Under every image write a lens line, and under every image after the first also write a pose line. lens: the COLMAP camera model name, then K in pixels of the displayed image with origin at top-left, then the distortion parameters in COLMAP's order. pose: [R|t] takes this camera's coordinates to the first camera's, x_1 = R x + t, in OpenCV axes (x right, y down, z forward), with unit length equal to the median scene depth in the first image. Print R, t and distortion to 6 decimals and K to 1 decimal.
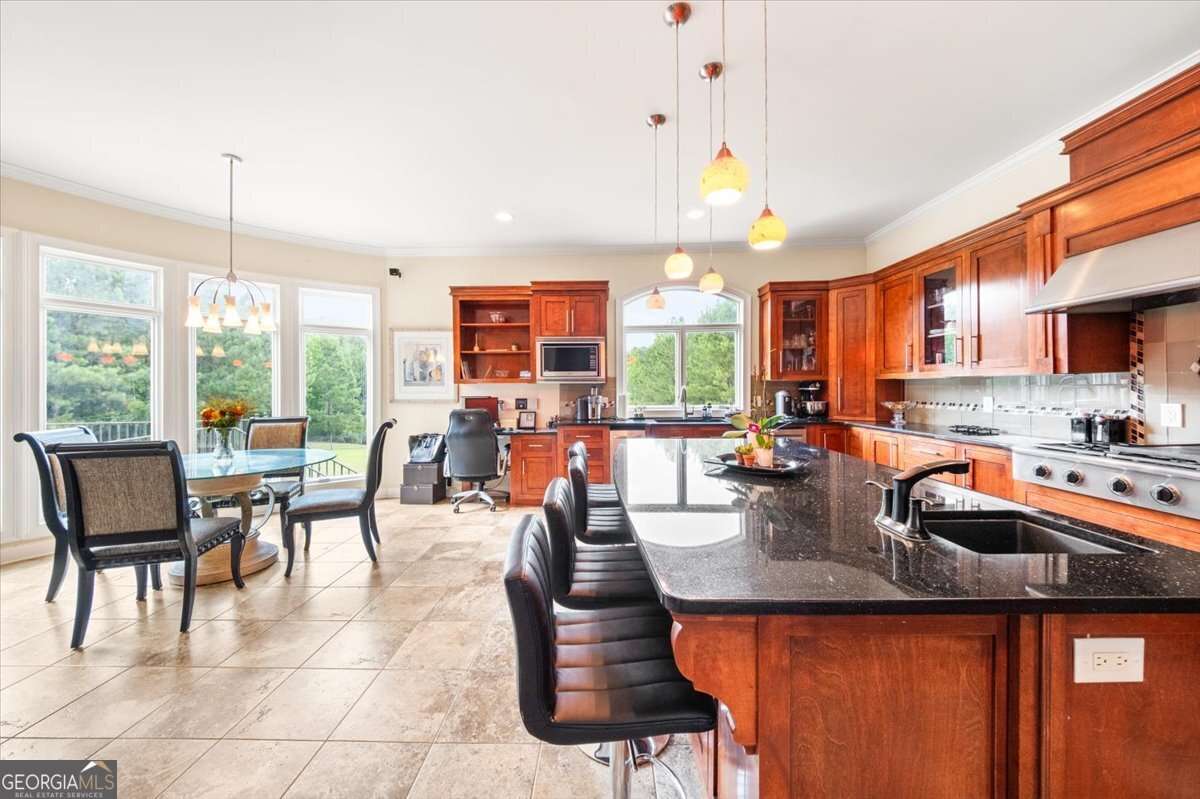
lens RADIAL K [[415.4, 0, 599.6], [0, 415.4, 390.8], [0, 0, 1]] dist [-0.004104, -0.000201]
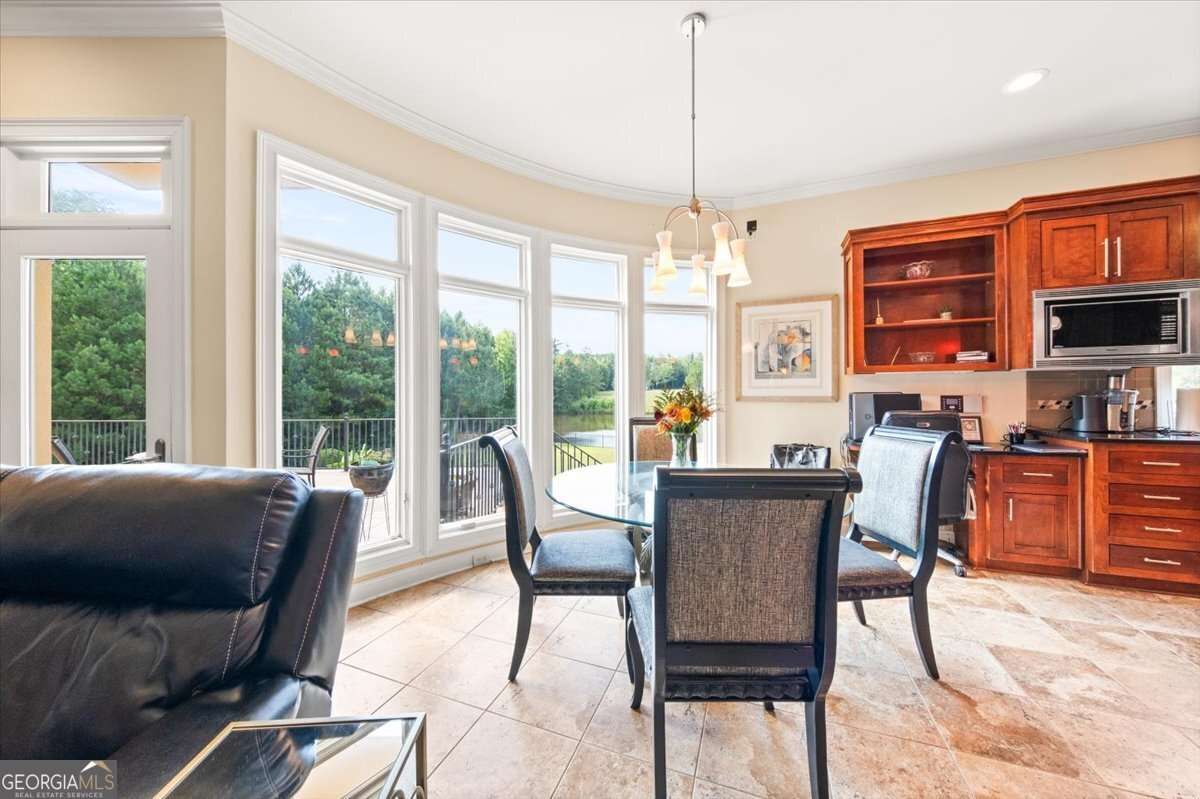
lens RADIAL K [[415.4, 0, 594.9], [0, 415.4, 390.0], [0, 0, 1]] dist [0.022425, -0.000078]
pose [[0.935152, -0.004592, -0.354218, -0.498908], [0.002036, 0.999969, -0.007587, 0.014423], [0.354242, 0.006373, 0.935132, 0.201033]]
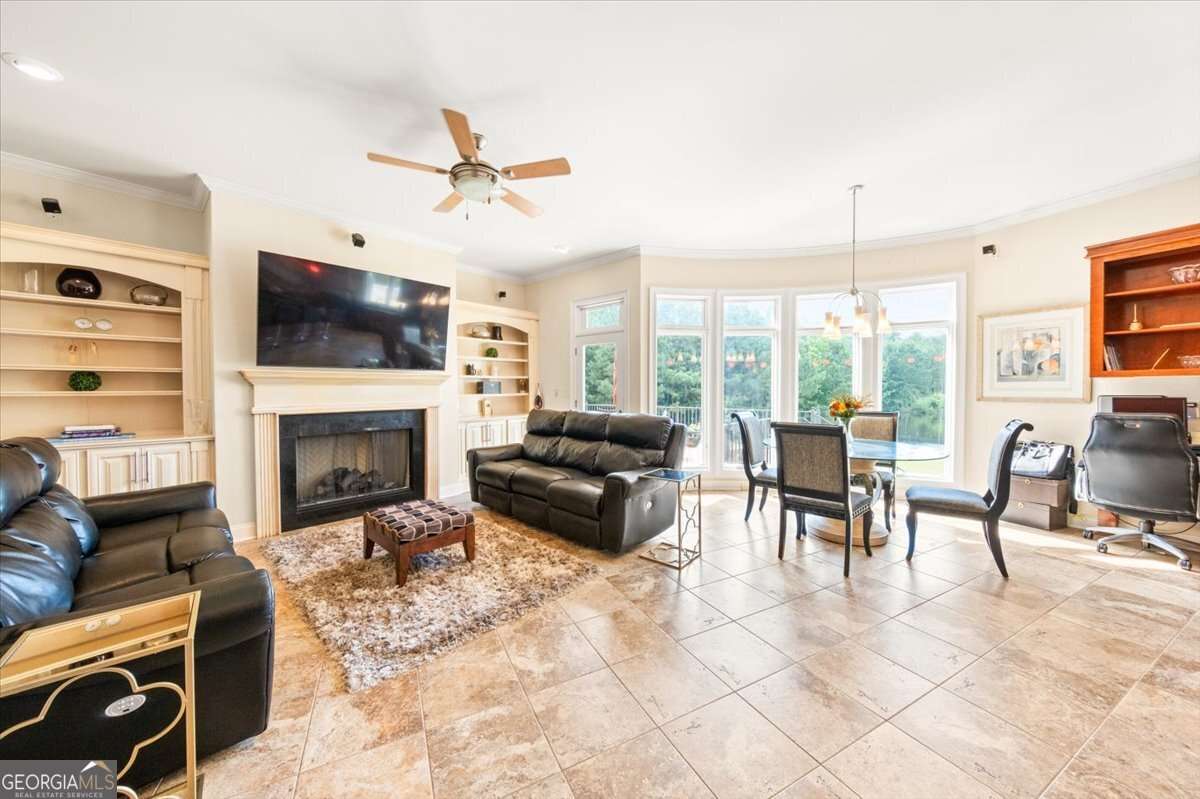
lens RADIAL K [[411.3, 0, 595.5], [0, 411.3, 396.0], [0, 0, 1]] dist [-0.002143, -0.000174]
pose [[0.466204, 0.018510, -0.884484, -0.116857], [-0.000232, 0.999784, 0.020800, 0.000580], [0.884677, -0.009492, 0.466107, -0.123429]]
